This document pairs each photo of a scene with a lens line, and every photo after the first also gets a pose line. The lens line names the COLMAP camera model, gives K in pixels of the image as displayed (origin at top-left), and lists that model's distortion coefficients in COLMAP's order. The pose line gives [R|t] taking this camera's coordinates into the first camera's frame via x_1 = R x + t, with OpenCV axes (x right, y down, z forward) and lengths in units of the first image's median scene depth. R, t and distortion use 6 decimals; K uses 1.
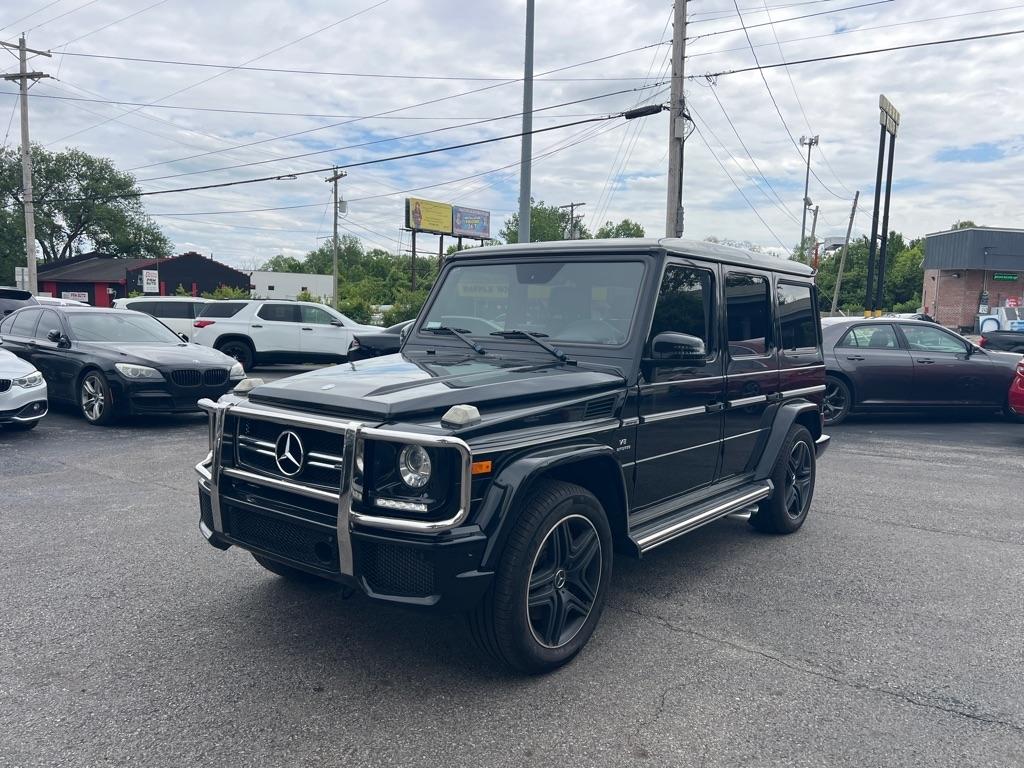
lens RADIAL K [[771.9, 0, 510.4], [0, 771.9, 382.6], [0, 0, 1]] dist [0.045614, -0.051828]
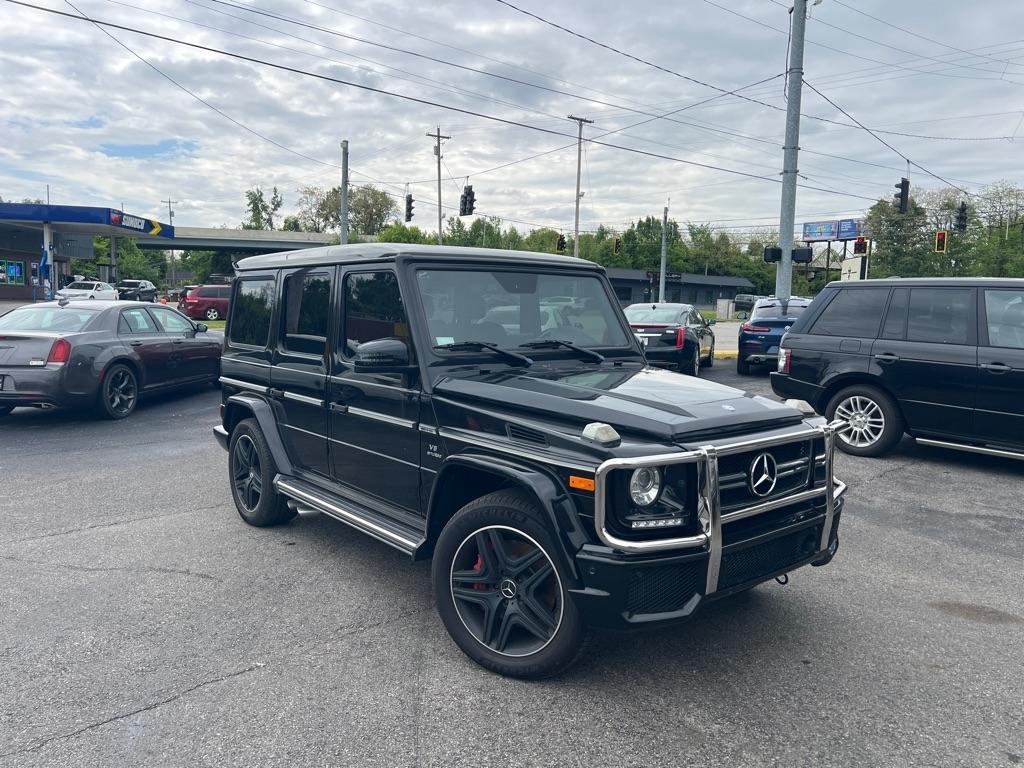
lens RADIAL K [[768.8, 0, 510.7], [0, 768.8, 383.5], [0, 0, 1]] dist [0.053983, -0.061900]
pose [[0.222991, -0.127491, 0.966448, -0.779386], [0.083829, 0.990246, 0.111288, -0.100017], [-0.971209, 0.056200, 0.231504, 0.630255]]
